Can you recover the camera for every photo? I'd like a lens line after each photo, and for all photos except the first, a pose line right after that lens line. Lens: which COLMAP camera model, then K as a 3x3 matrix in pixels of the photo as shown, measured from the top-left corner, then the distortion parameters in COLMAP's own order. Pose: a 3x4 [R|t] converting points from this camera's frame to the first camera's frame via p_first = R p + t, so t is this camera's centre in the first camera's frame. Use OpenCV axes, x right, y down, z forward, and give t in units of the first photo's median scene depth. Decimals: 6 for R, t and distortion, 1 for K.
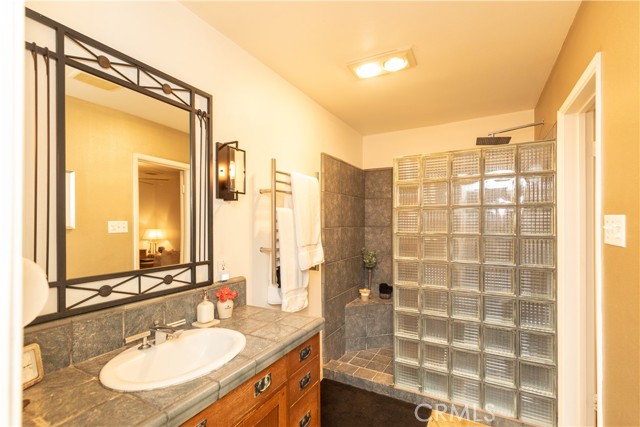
lens RADIAL K [[289.3, 0, 316.1], [0, 289.3, 226.0], [0, 0, 1]] dist [0.002011, 0.000149]
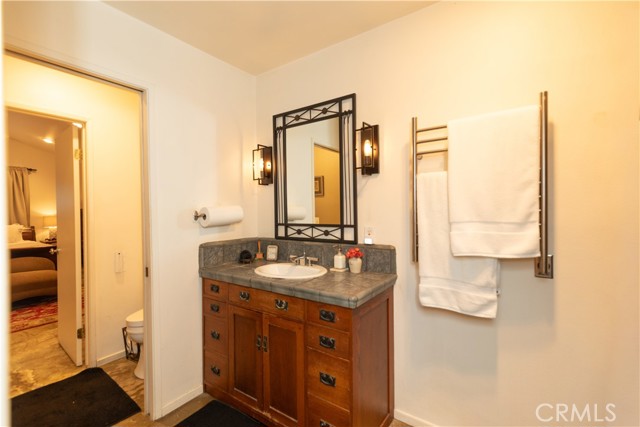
lens RADIAL K [[289.3, 0, 319.4], [0, 289.3, 210.7], [0, 0, 1]] dist [0.002011, 0.000149]
pose [[-0.095590, 0.013262, -0.995332, 0.948965], [0.010548, 0.999869, 0.012309, 0.041389], [0.995365, -0.009322, -0.095718, 1.011512]]
